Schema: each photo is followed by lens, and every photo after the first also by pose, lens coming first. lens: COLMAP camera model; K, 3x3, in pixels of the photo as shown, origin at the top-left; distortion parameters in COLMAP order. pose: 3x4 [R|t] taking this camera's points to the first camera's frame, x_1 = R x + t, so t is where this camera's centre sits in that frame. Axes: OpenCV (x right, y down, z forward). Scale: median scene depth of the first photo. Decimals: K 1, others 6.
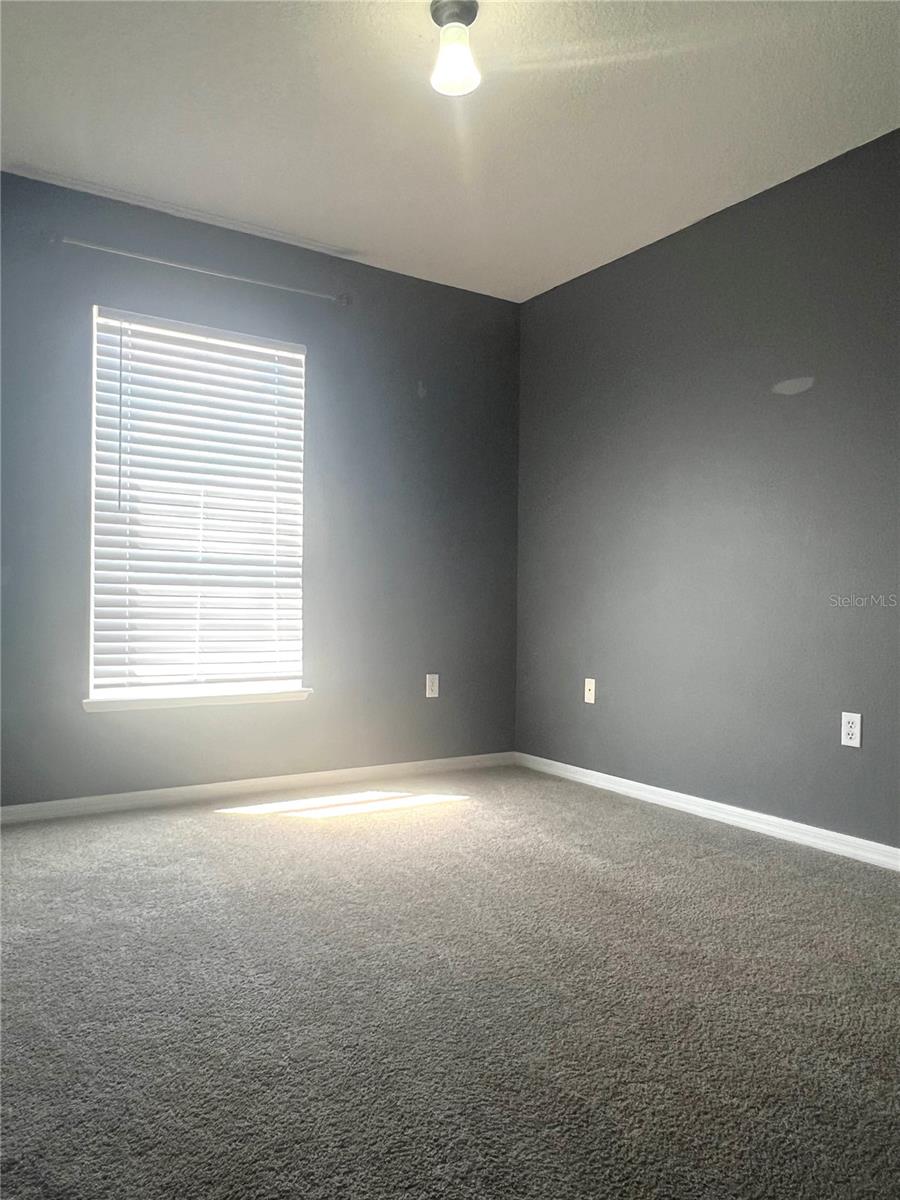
lens RADIAL K [[841.1, 0, 450.2], [0, 841.1, 600.6], [0, 0, 1]] dist [0.005446, 0.000177]
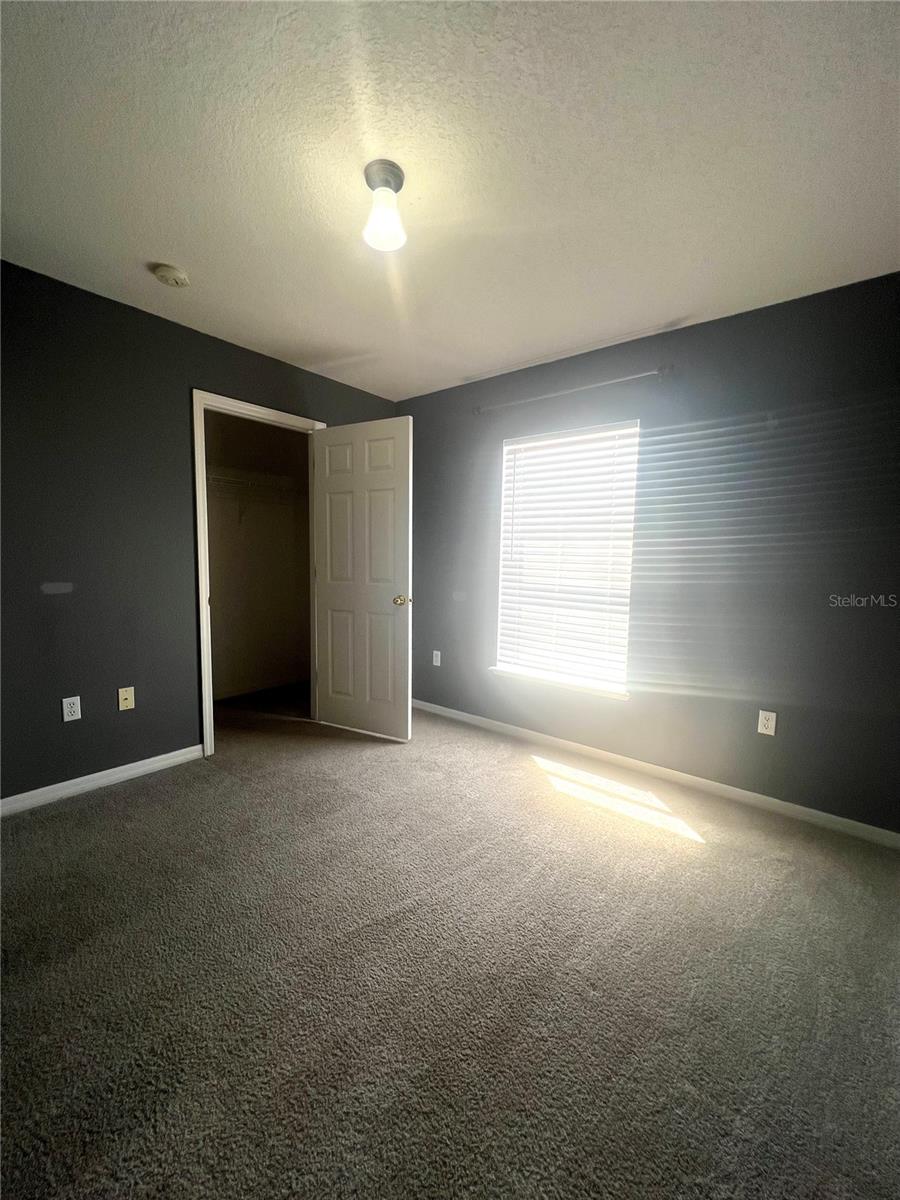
lens RADIAL K [[480.3, 0, 450.6], [0, 480.3, 598.9], [0, 0, 1]] dist [0.000282, 0.000070]
pose [[0.296904, 0.078170, -0.951702, 0.467829], [-0.013642, 0.996889, 0.077625, -0.097979], [0.954810, -0.010064, 0.297047, 0.562447]]
